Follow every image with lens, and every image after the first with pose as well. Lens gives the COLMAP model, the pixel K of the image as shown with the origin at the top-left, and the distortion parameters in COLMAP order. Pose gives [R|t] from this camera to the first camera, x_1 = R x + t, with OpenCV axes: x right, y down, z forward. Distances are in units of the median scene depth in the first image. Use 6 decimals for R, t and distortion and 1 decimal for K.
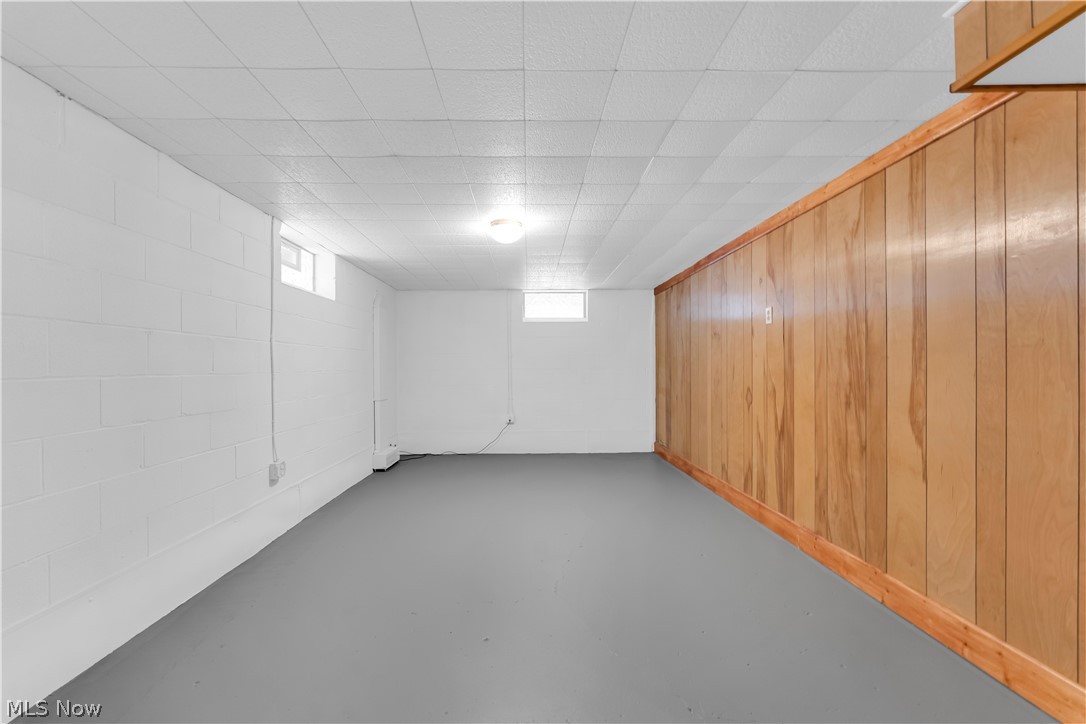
lens RADIAL K [[439.4, 0, 536.3], [0, 439.4, 370.2], [0, 0, 1]] dist [-0.002465, -0.000480]
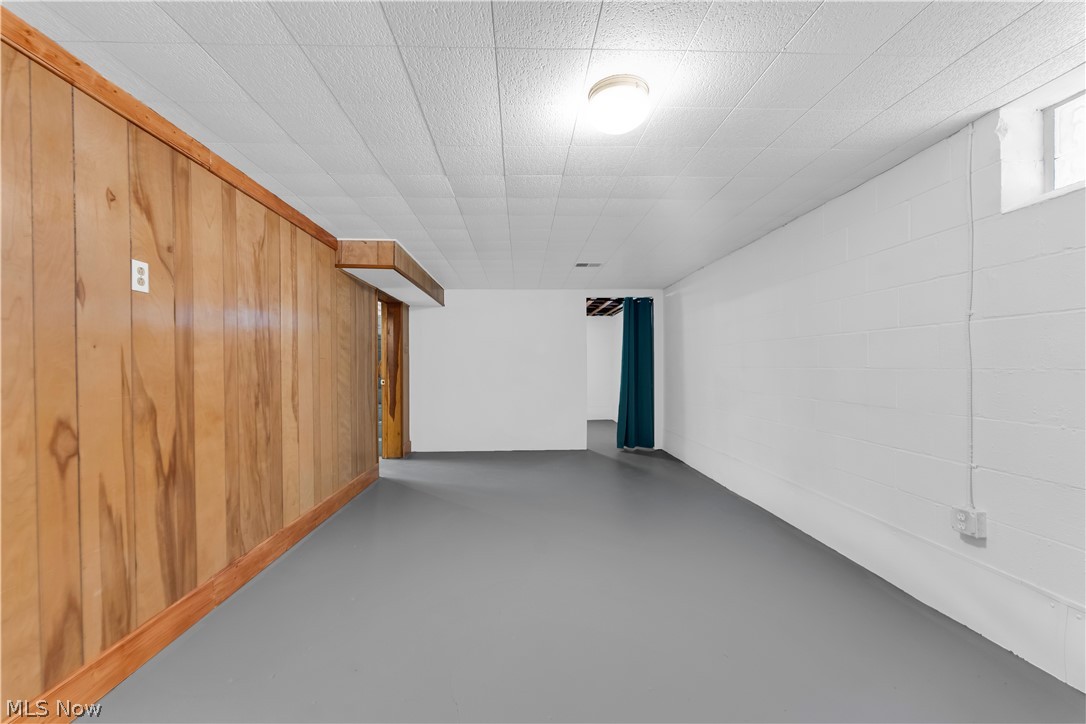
lens RADIAL K [[439.4, 0, 536.3], [0, 439.4, 370.2], [0, 0, 1]] dist [-0.002465, -0.000480]
pose [[-0.999790, 0.011628, -0.016872, 0.054941], [0.011351, 0.999800, 0.016442, -0.013001], [0.017059, 0.016247, -0.999722, 1.935326]]
